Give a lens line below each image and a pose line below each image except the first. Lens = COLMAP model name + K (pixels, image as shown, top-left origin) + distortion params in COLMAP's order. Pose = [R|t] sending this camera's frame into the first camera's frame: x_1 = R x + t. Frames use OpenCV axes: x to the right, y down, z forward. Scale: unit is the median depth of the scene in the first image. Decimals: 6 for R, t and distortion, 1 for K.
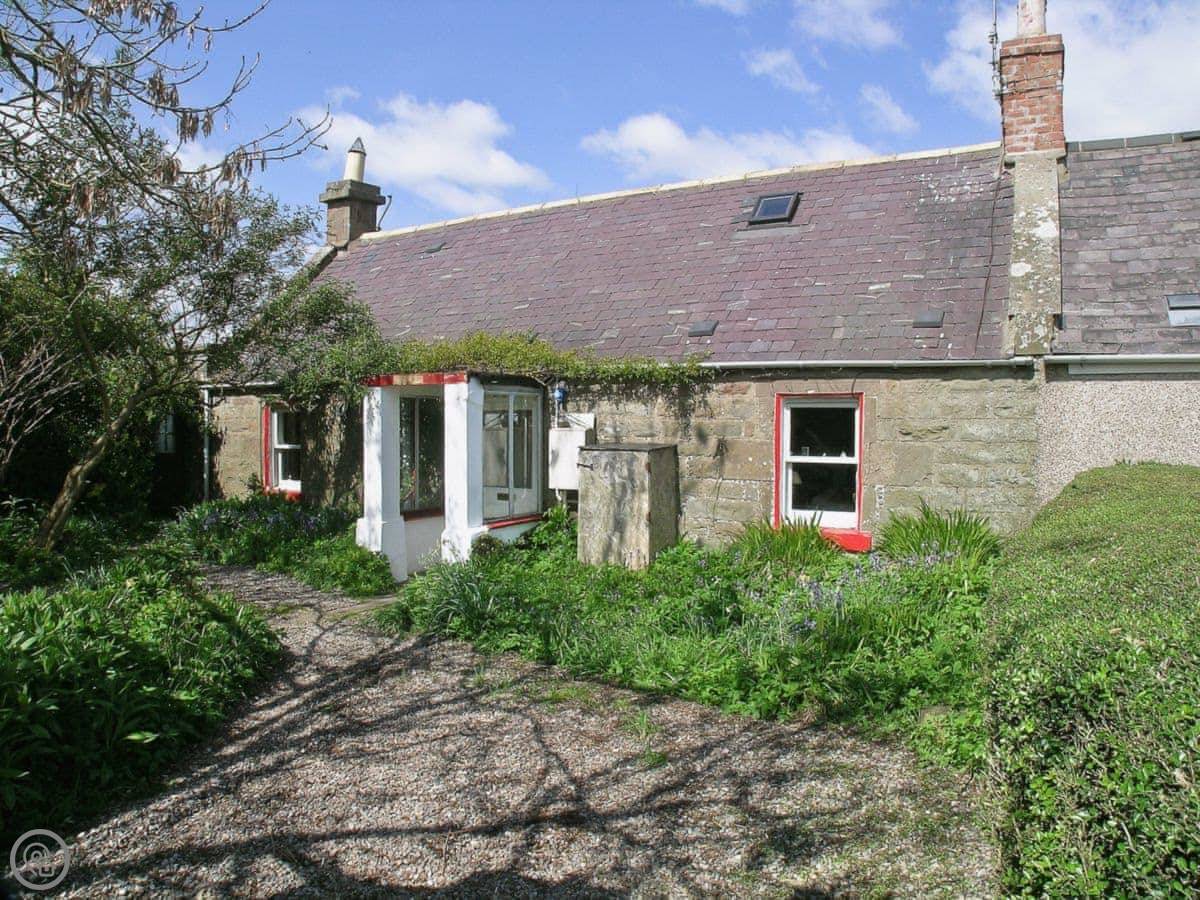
lens RADIAL K [[1113.2, 0, 600.0], [0, 1113.2, 450.0], [0, 0, 1]] dist [-0.096857, 0.005532]
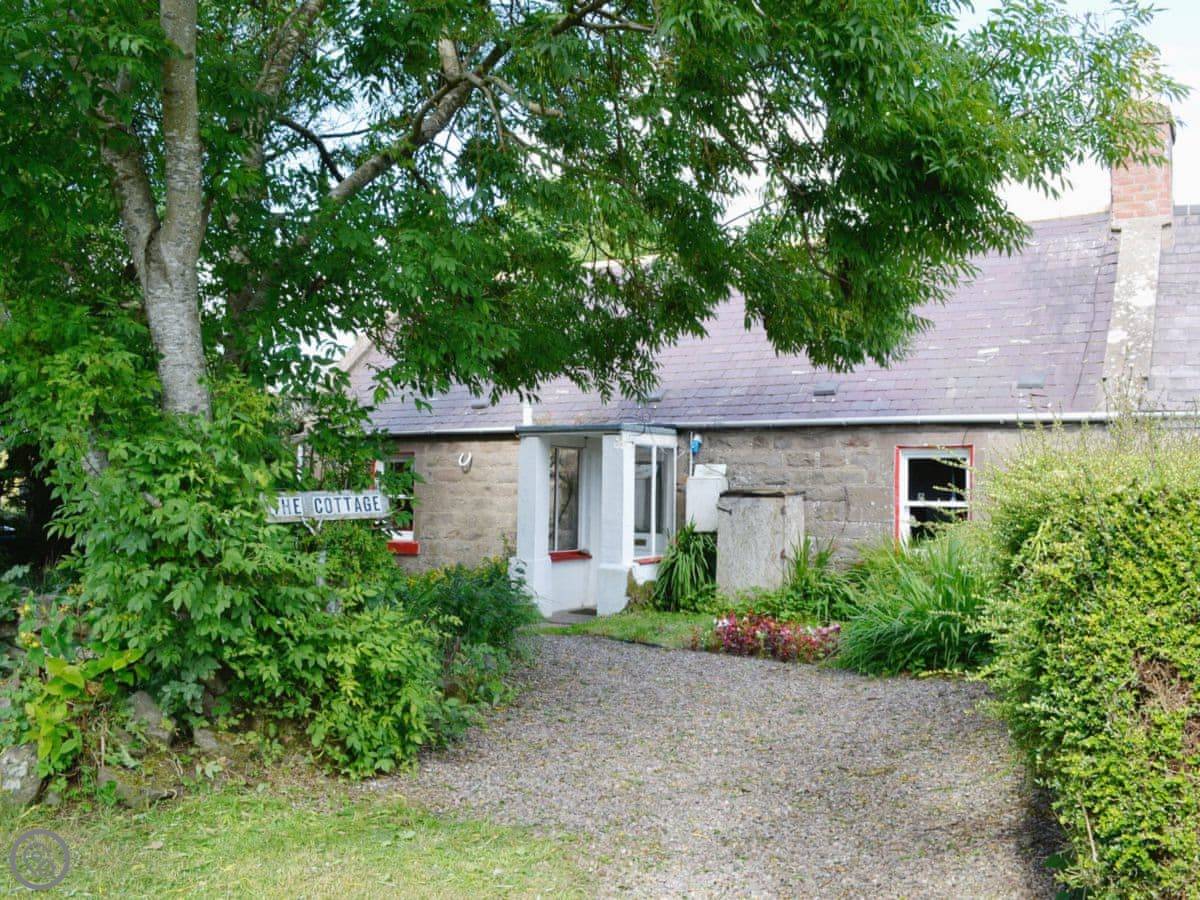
lens RADIAL K [[1113.2, 0, 600.0], [0, 1113.2, 450.0], [0, 0, 1]] dist [-0.096857, 0.005532]
pose [[0.994766, 0.002573, -0.102147, -0.025069], [-0.007706, 0.998725, -0.049889, 0.010679], [0.101888, 0.050415, 0.993518, -0.150059]]
